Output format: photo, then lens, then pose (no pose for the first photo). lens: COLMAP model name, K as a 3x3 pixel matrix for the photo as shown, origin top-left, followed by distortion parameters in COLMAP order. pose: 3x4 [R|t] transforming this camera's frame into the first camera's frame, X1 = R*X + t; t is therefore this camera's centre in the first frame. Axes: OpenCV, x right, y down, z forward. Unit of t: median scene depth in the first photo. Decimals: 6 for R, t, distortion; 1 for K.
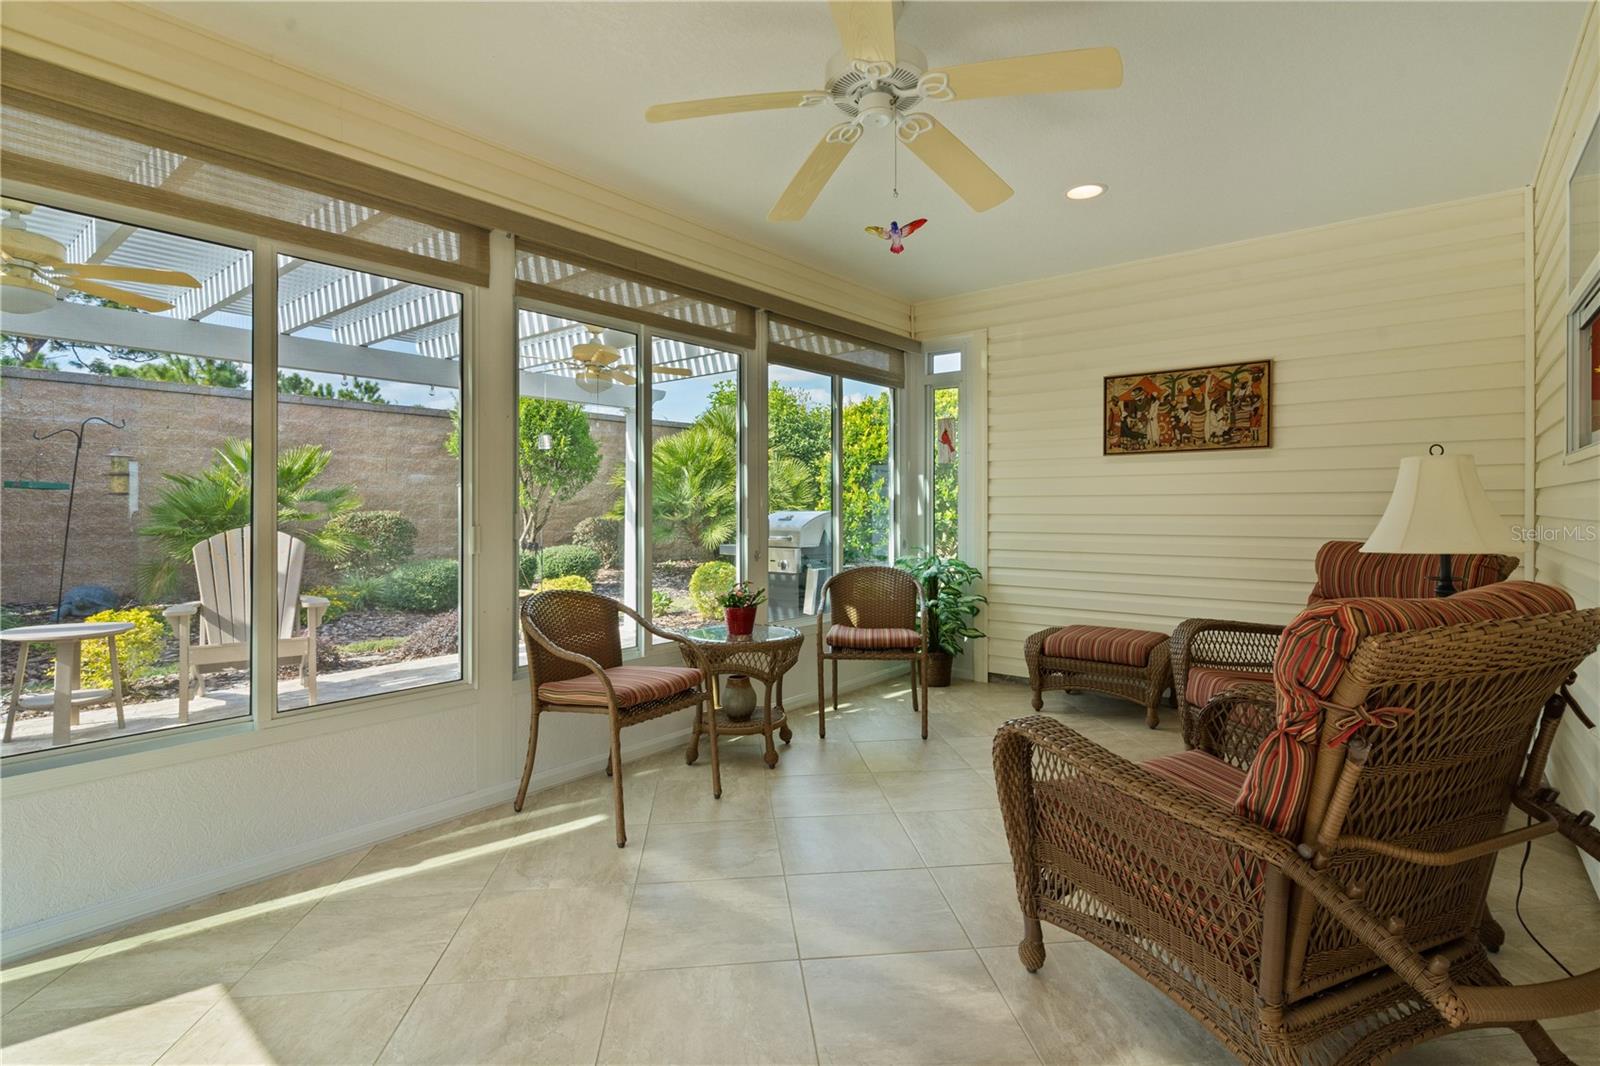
lens RADIAL K [[776.6, 0, 797.8], [0, 776.6, 526.3], [0, 0, 1]] dist [0.004289, 0.000084]
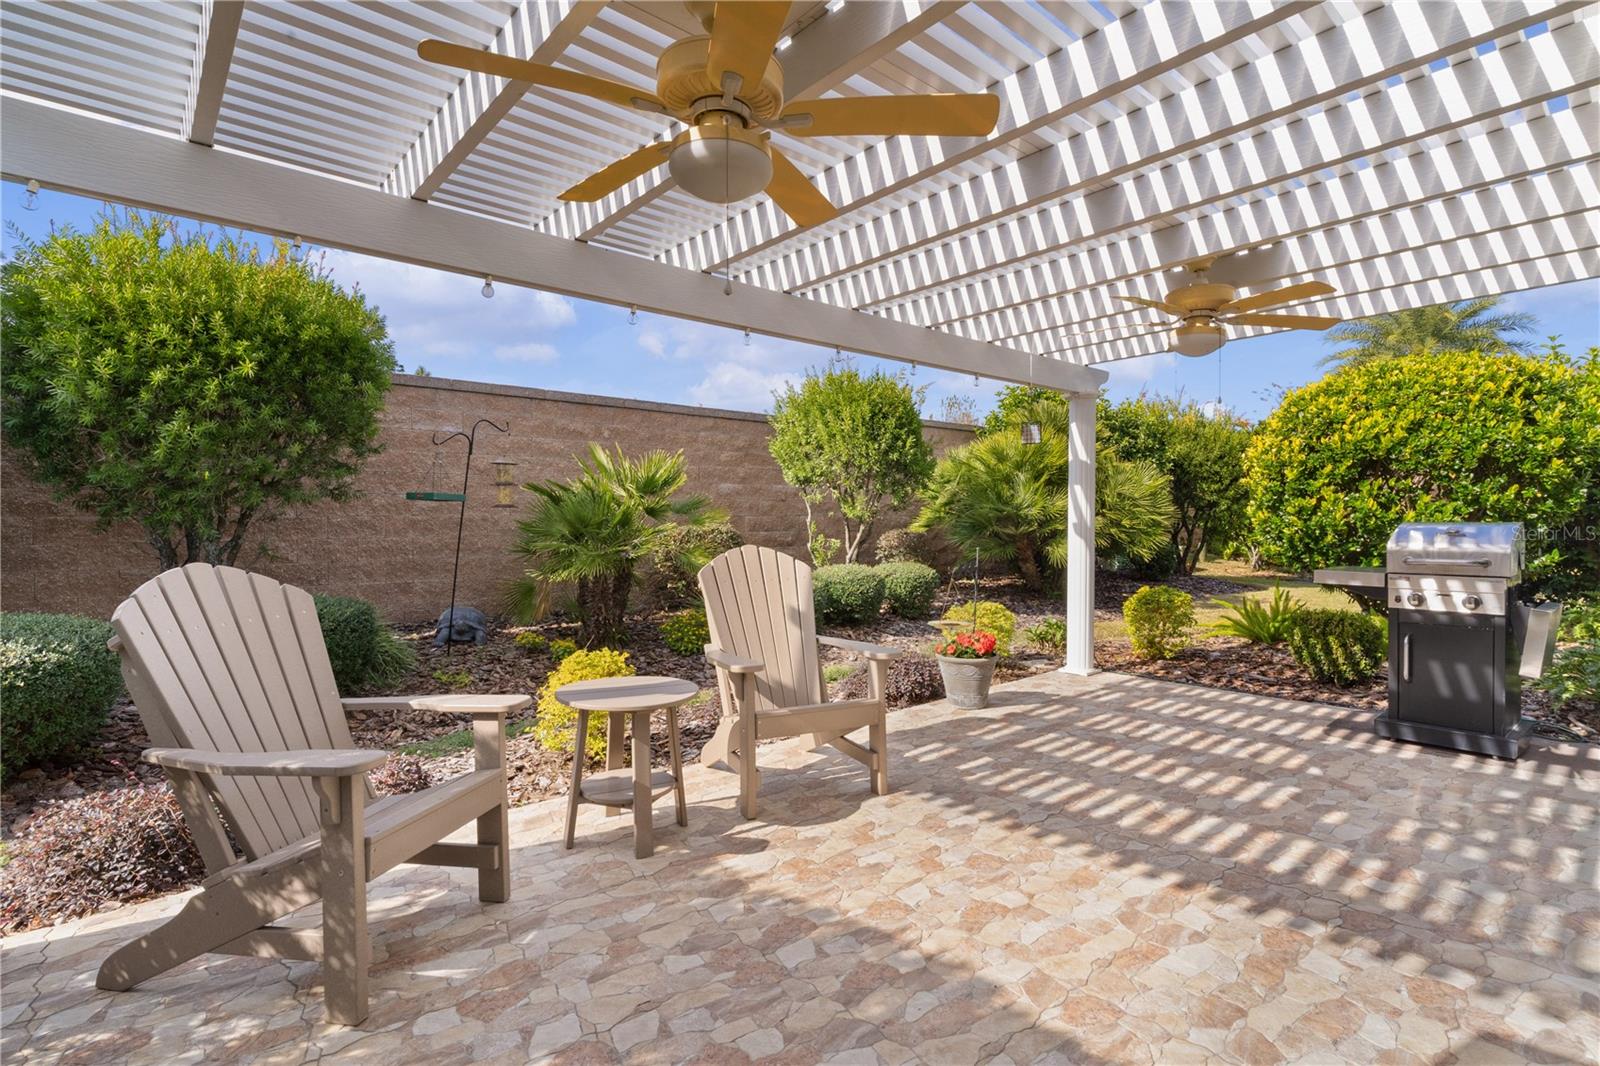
lens RADIAL K [[776.6, 0, 803.5], [0, 776.6, 525.3], [0, 0, 1]] dist [0.004289, 0.000084]
pose [[0.987523, -0.003357, -0.157438, -0.329913], [0.001002, 0.999886, -0.015036, -0.004962], [0.157471, 0.014691, 0.987414, 0.150857]]
